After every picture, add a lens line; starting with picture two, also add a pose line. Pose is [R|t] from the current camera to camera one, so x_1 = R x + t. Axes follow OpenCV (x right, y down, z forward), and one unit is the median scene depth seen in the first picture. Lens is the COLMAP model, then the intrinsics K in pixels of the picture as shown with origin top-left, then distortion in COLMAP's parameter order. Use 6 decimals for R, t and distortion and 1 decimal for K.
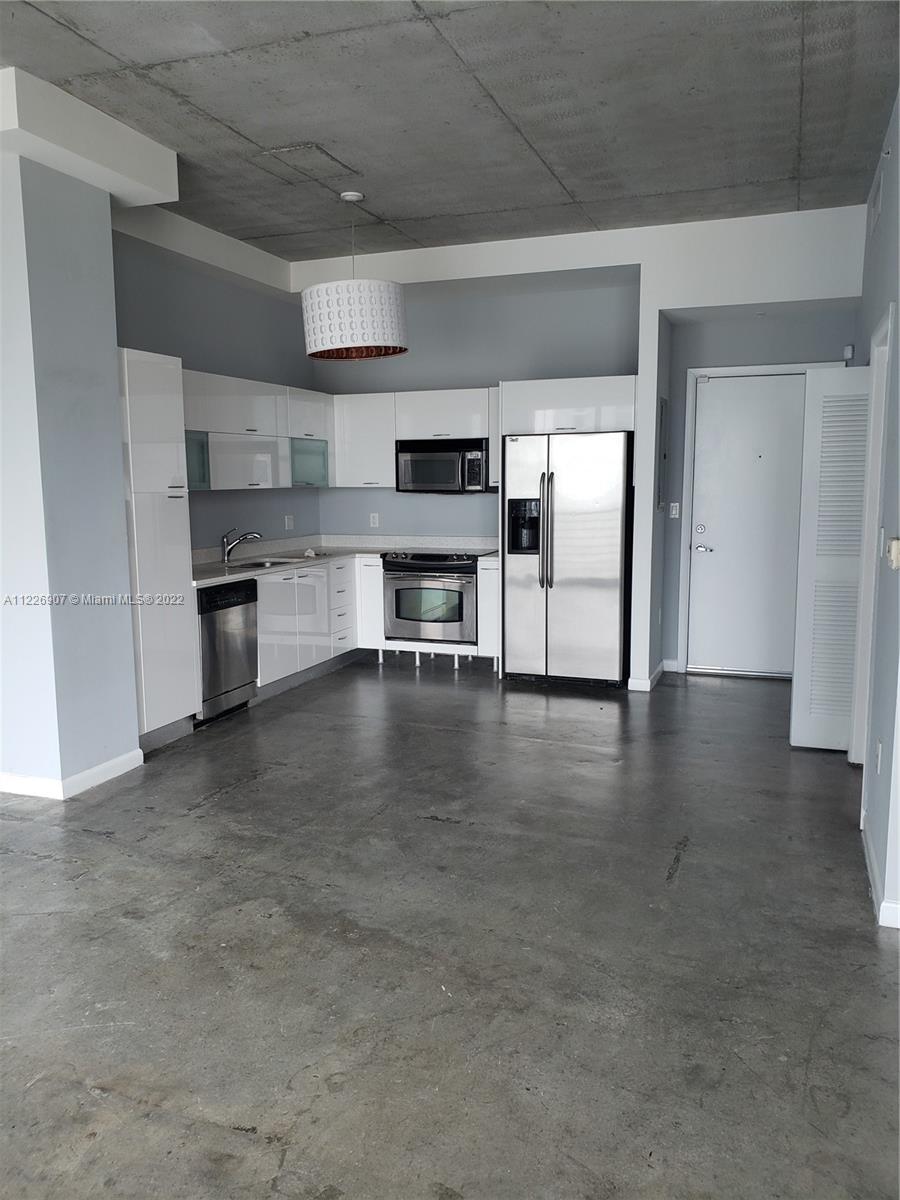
lens RADIAL K [[933.2, 0, 449.0], [0, 933.2, 615.2], [0, 0, 1]] dist [0.033828, -0.002384]
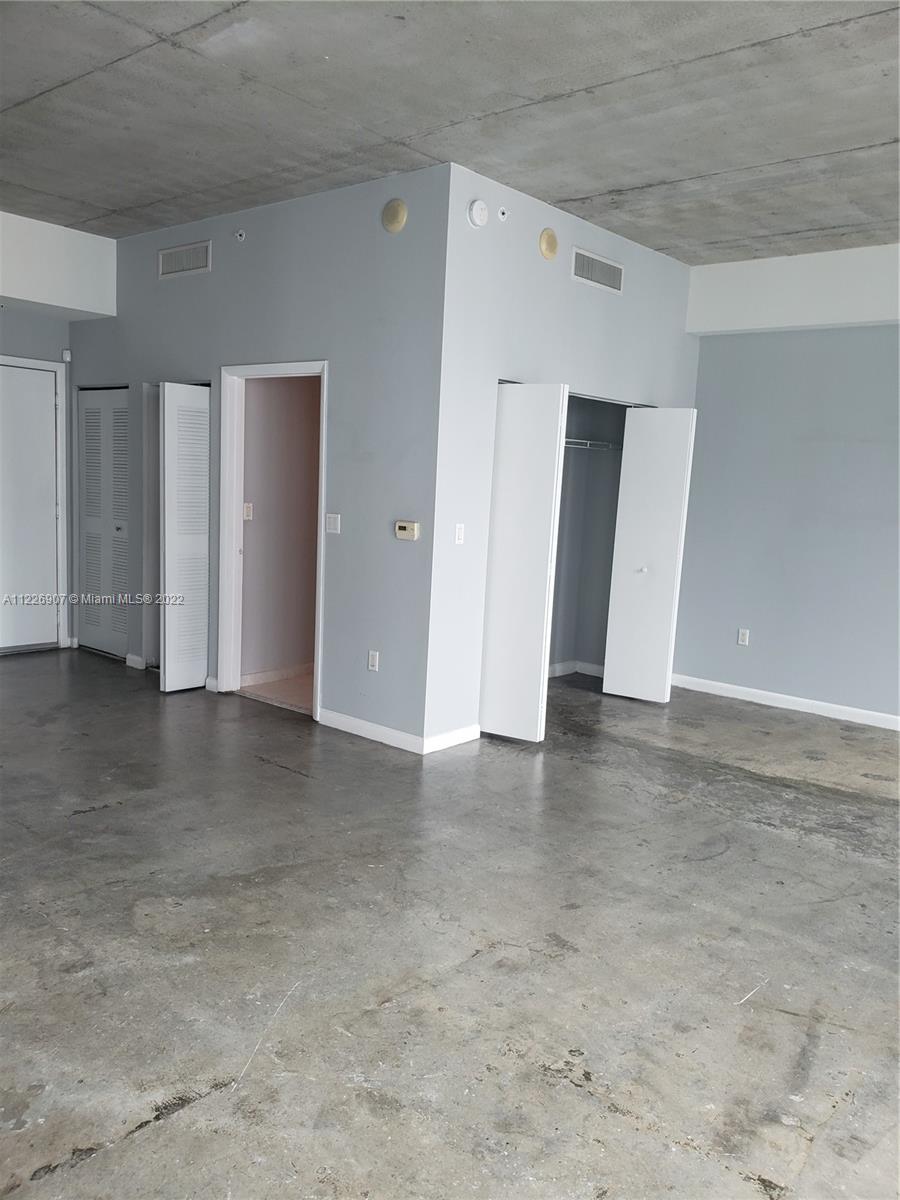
lens RADIAL K [[933.2, 0, 449.0], [0, 933.2, 615.2], [0, 0, 1]] dist [0.033828, -0.002384]
pose [[0.353069, -0.112972, 0.928752, -0.975434], [0.092883, 0.992012, 0.085357, -0.044842], [-0.930975, 0.056128, 0.360741, 0.346208]]
